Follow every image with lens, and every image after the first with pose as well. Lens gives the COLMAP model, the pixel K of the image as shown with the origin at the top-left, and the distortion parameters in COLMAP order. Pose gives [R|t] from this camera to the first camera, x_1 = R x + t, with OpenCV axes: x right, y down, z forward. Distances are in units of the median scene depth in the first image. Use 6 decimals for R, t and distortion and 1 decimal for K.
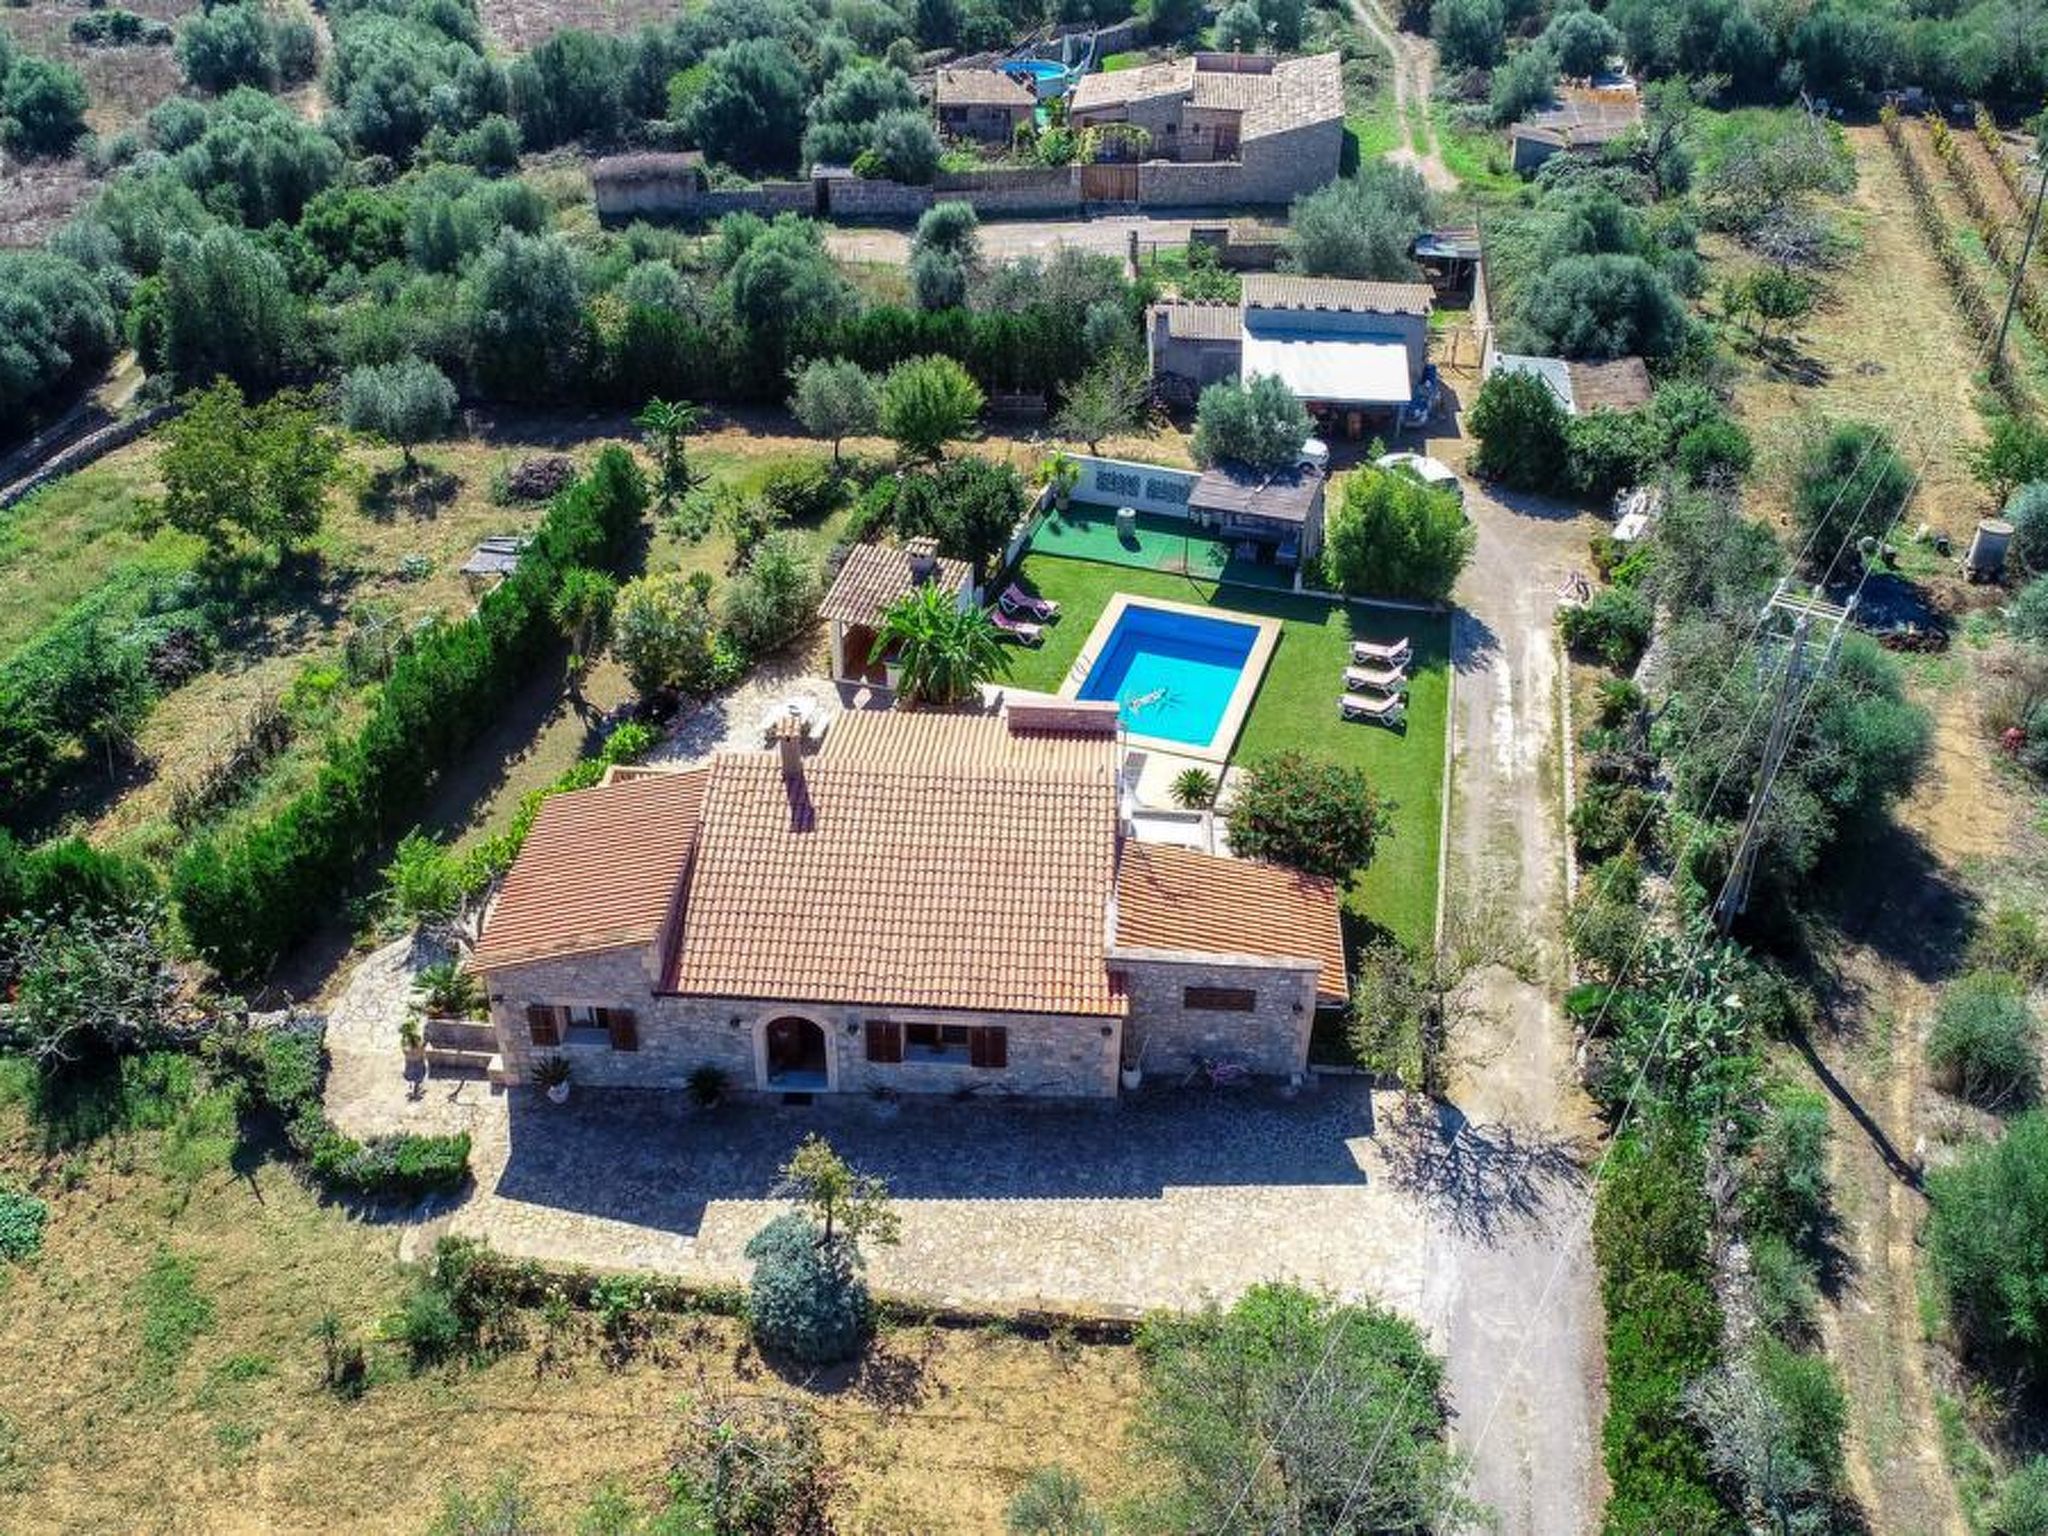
lens RADIAL K [[1813.7, 0, 1023.9], [0, 1813.7, 781.3], [0, 0, 1]] dist [0.019219, -0.048129]
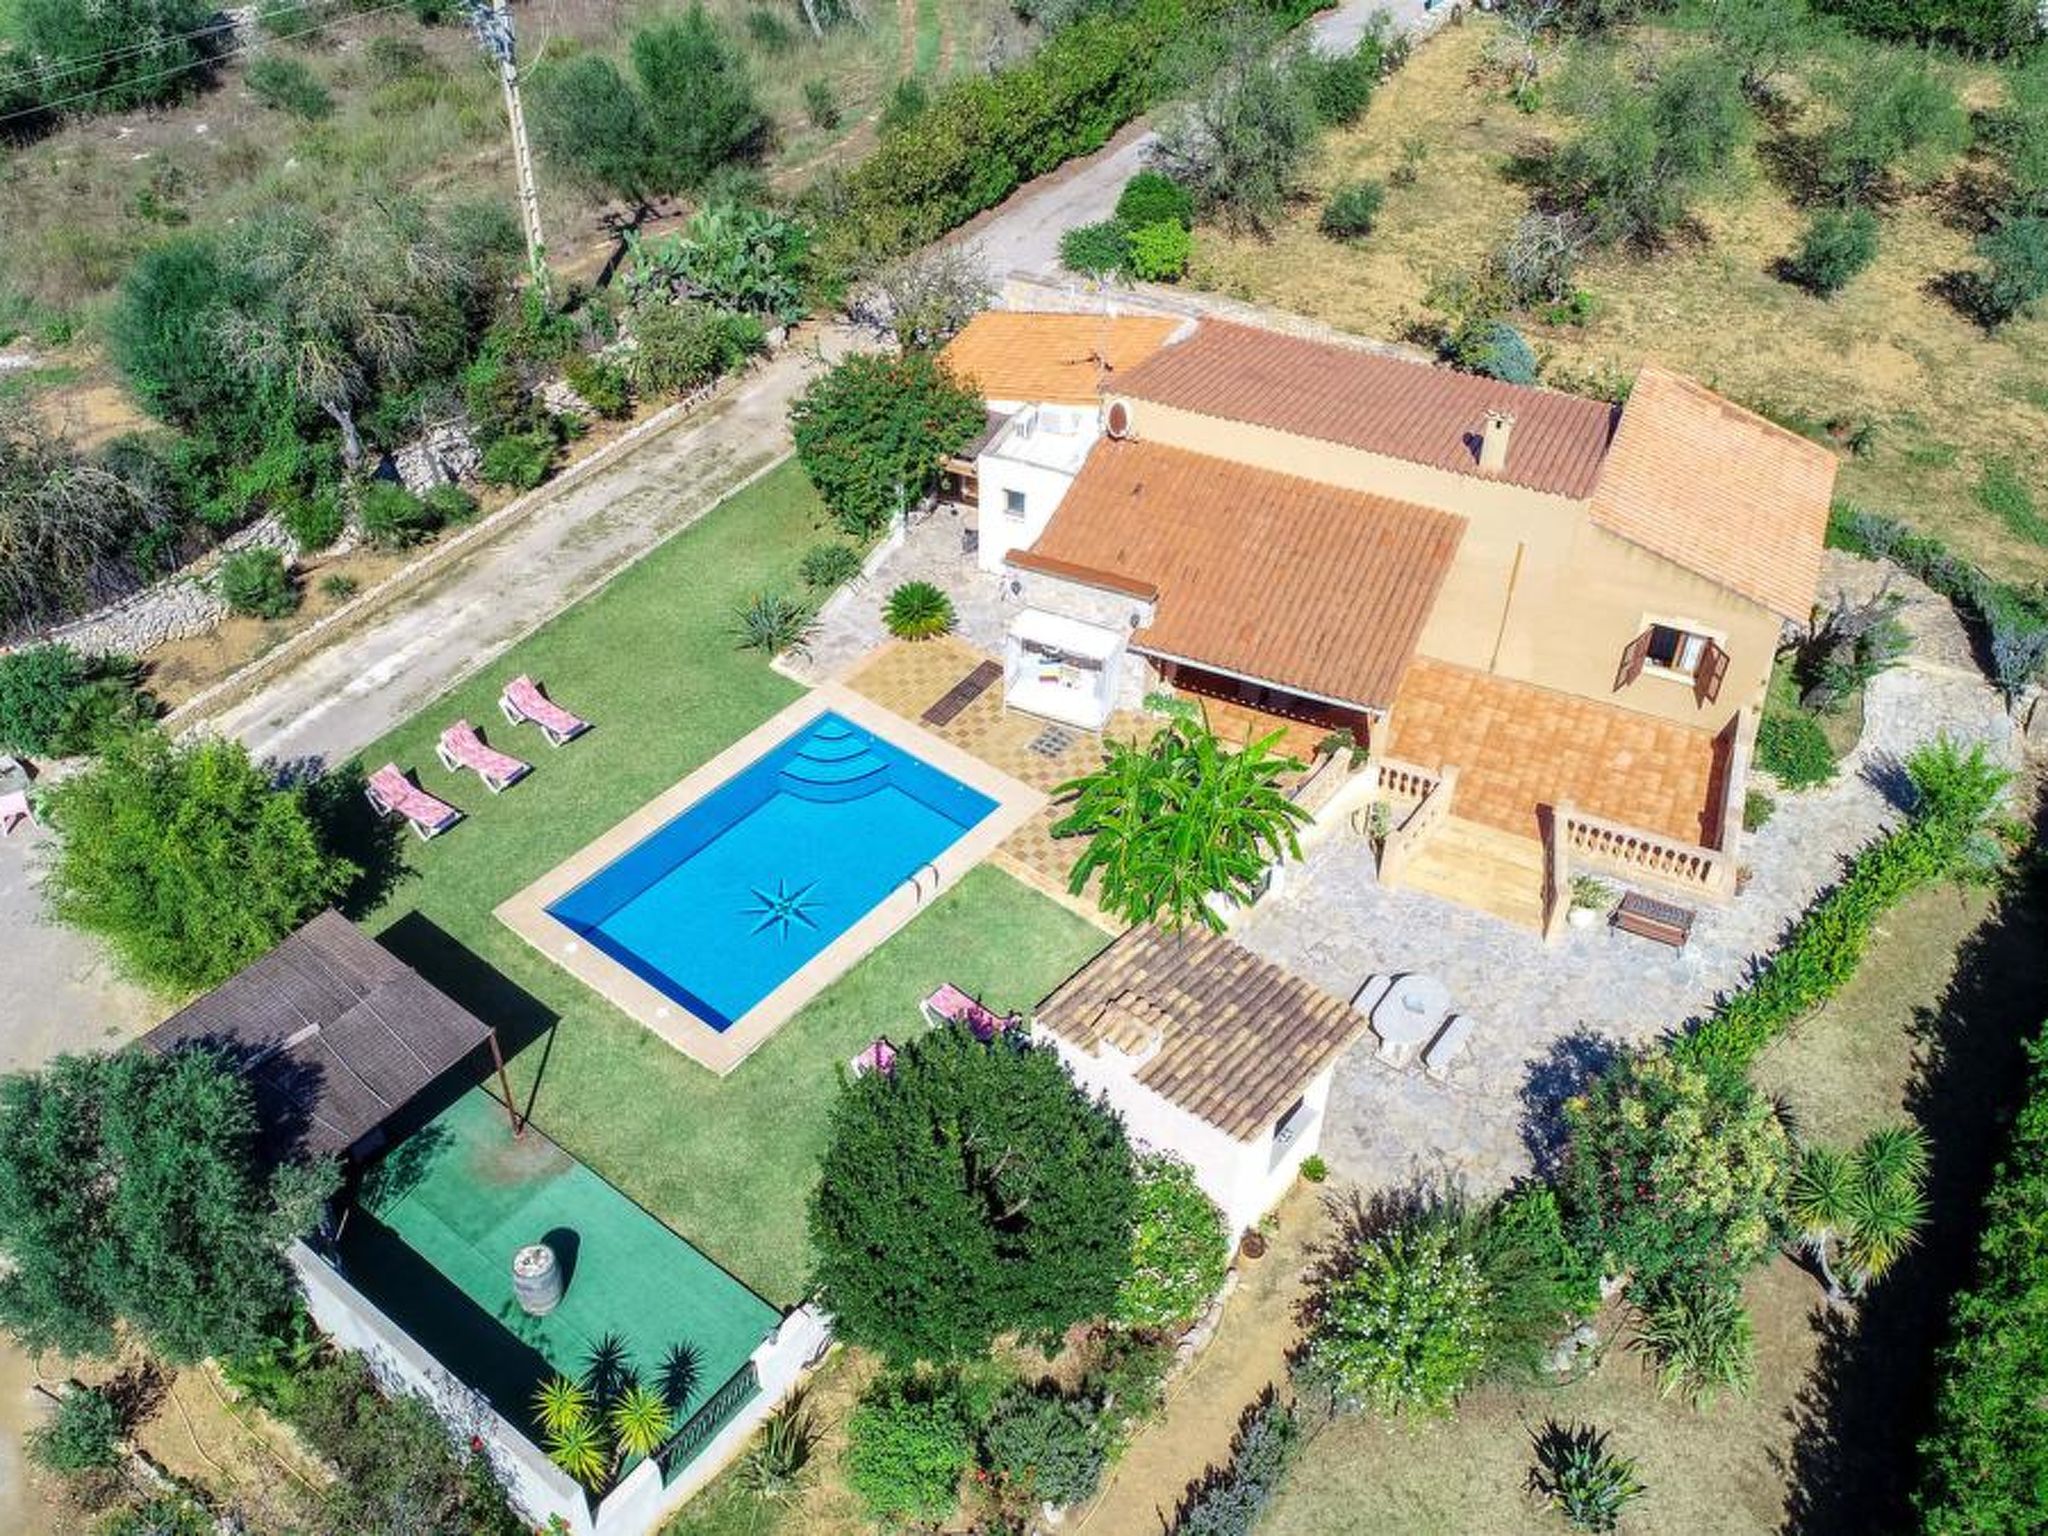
lens RADIAL K [[1813.7, 0, 1023.9], [0, 1813.7, 781.3], [0, 0, 1]] dist [0.019219, -0.048129]
pose [[-0.936679, -0.242693, 0.252455, -0.138941], [0.190508, 0.251754, 0.948855, -0.625510], [-0.293837, 0.936867, -0.189578, 1.116100]]
